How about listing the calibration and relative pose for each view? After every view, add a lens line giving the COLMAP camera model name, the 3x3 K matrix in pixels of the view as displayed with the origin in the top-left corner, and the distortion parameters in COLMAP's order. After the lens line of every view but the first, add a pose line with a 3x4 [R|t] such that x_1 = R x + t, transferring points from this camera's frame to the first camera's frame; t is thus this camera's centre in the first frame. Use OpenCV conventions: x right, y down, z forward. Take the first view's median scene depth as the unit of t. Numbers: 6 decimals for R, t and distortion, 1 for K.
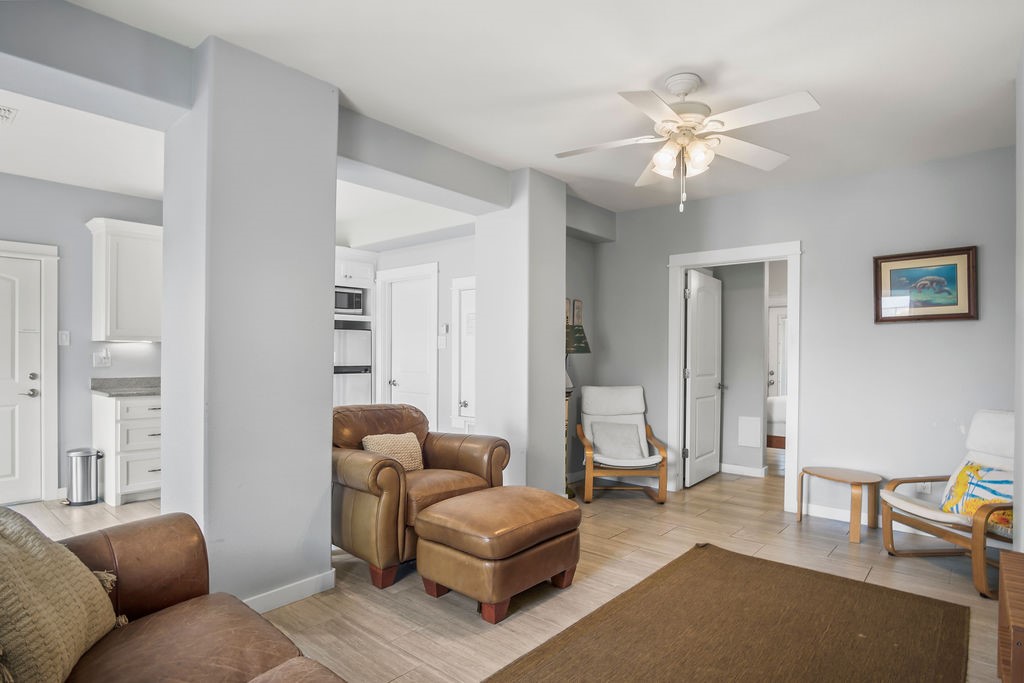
lens RADIAL K [[553.1, 0, 510.1], [0, 553.1, 338.9], [0, 0, 1]] dist [-0.041705, 0.014814]
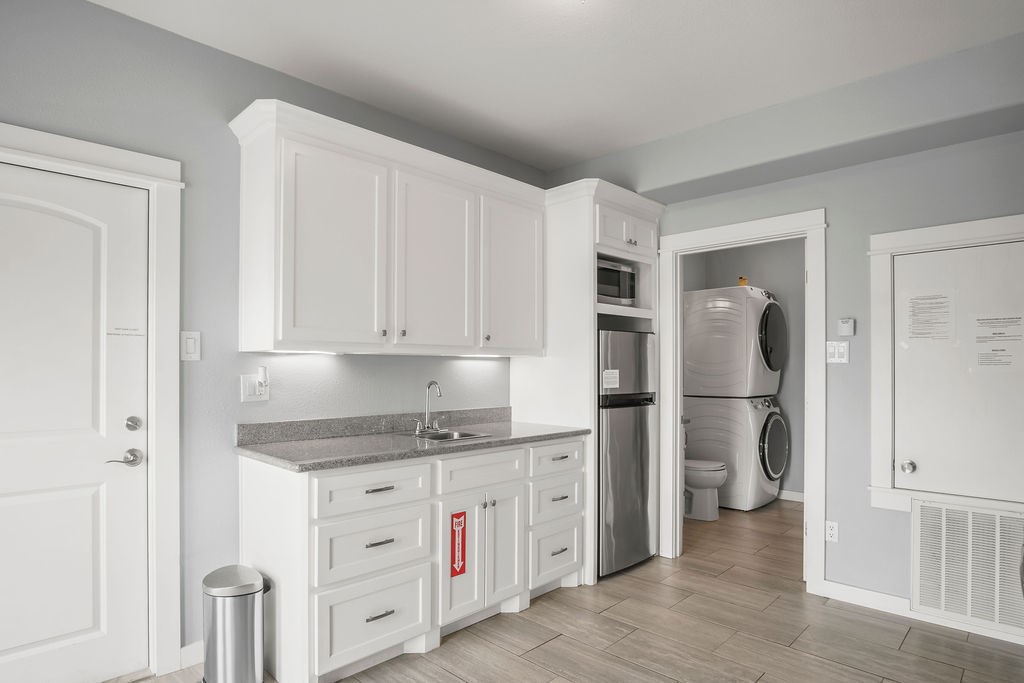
lens RADIAL K [[561.2, 0, 512.0], [0, 561.2, 341.5], [0, 0, 1]] dist [-0.020336, -0.003666]
pose [[0.998700, -0.005432, -0.050681, -0.506493], [0.004619, 0.999859, -0.016147, 0.004421], [0.050762, 0.015892, 0.998584, 0.505149]]
